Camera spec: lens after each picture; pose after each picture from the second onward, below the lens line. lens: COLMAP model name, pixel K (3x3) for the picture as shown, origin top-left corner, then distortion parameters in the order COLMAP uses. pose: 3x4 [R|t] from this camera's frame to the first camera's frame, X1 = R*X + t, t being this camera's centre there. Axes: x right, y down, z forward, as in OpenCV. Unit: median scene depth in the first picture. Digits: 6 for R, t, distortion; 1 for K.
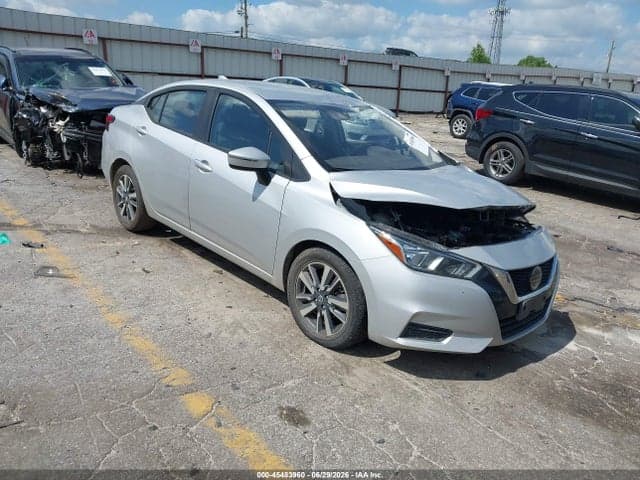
lens RADIAL K [[511.4, 0, 320.0], [0, 511.4, 240.0], [0, 0, 1]] dist [-0.002383, -0.003887]
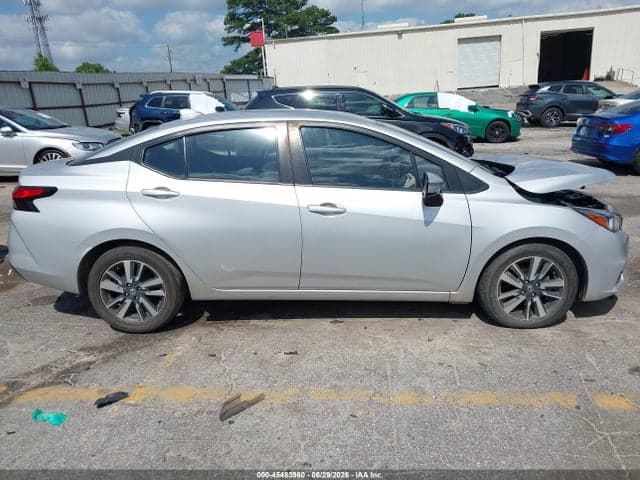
lens RADIAL K [[511.4, 0, 320.0], [0, 511.4, 240.0], [0, 0, 1]] dist [-0.002383, -0.003887]
pose [[0.702006, -0.283561, 0.653285, -0.880329], [0.290164, 0.951606, 0.101244, -0.200469], [-0.650379, 0.118486, 0.750312, 0.389265]]
